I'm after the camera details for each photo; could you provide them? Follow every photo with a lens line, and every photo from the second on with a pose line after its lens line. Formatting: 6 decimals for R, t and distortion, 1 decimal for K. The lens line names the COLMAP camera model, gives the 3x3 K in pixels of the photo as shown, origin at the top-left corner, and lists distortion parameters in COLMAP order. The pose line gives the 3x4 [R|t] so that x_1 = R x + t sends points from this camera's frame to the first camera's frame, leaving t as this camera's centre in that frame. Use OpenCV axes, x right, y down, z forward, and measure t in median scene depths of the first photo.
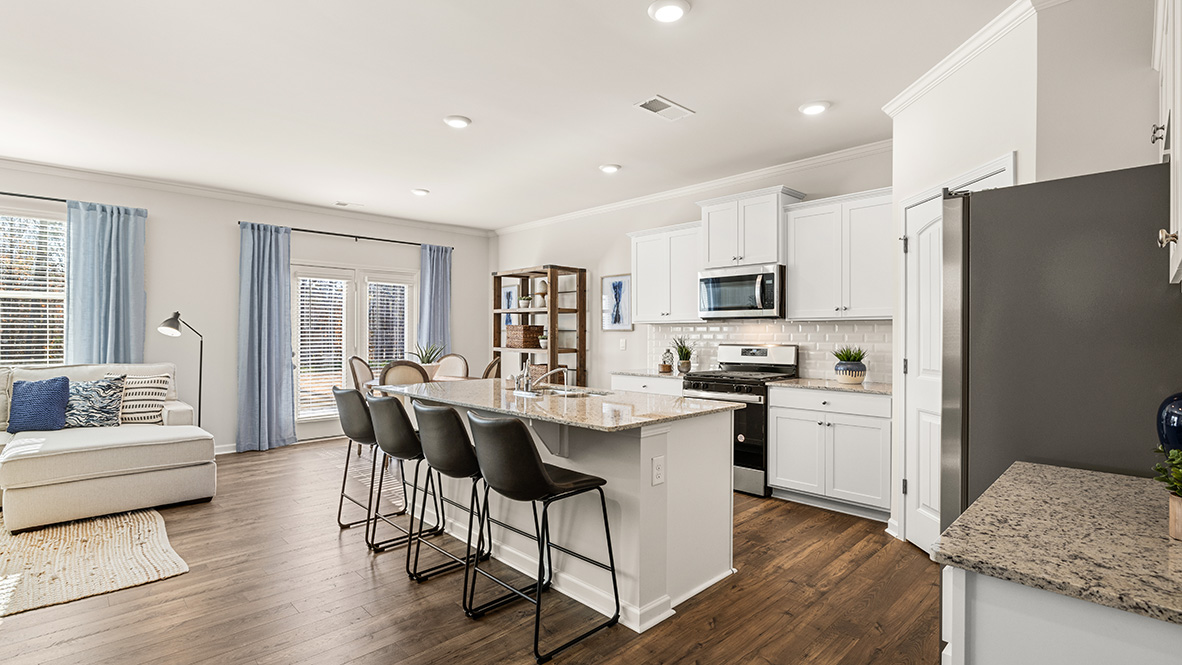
lens RADIAL K [[549.9, 0, 591.3], [0, 549.9, 330.9], [0, 0, 1]] dist [-0.010434, -0.000644]
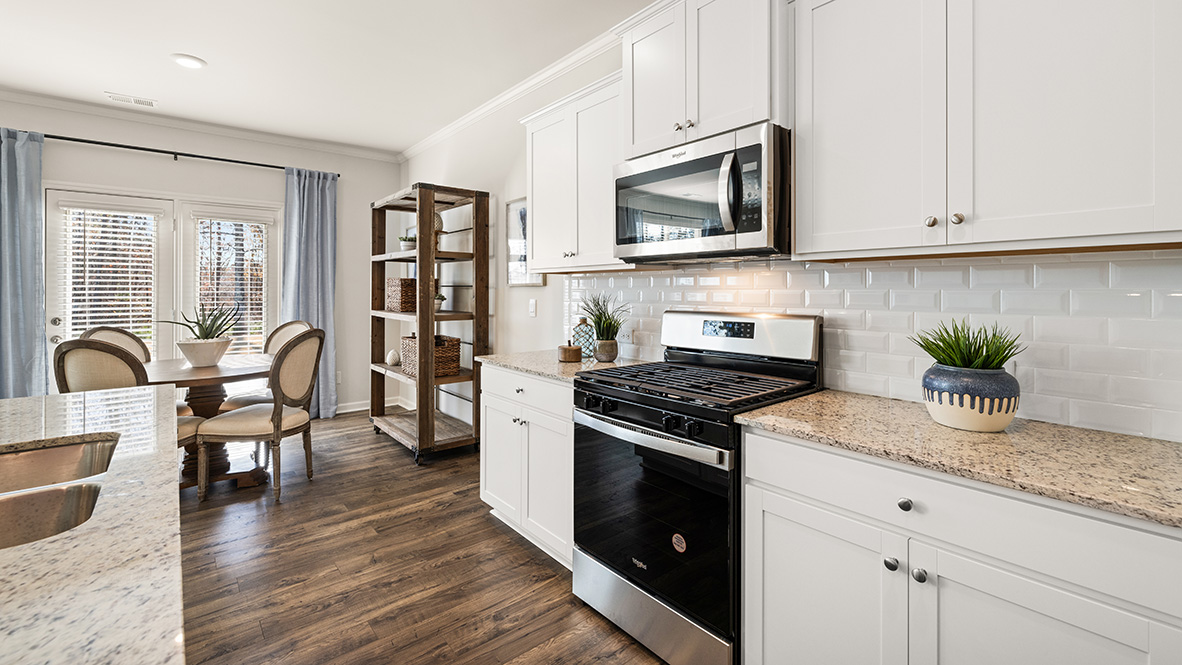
lens RADIAL K [[493.4, 0, 590.7], [0, 493.4, 290.7], [0, 0, 1]] dist [-0.002911, 0.000217]
pose [[0.997162, -0.000976, -0.075273, 0.200316], [0.001422, 0.999982, 0.005867, 0.002432], [0.075266, -0.005957, 0.997146, 0.534886]]
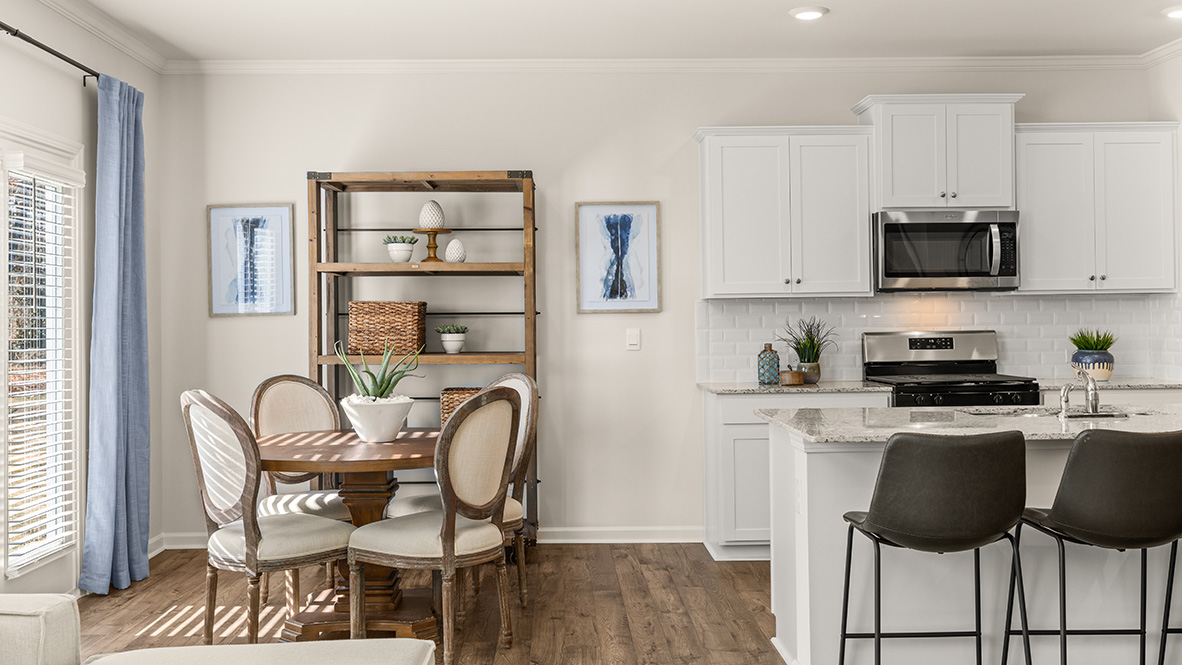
lens RADIAL K [[1145.0, 0, 587.1], [0, 1145.0, 301.4], [0, 0, 1]] dist [-0.003502, 0.000000]
pose [[0.681617, 0.000350, 0.731709, -0.898856], [0.009267, 0.999916, -0.009112, -0.001471], [-0.731650, 0.012992, 0.681557, 0.373538]]
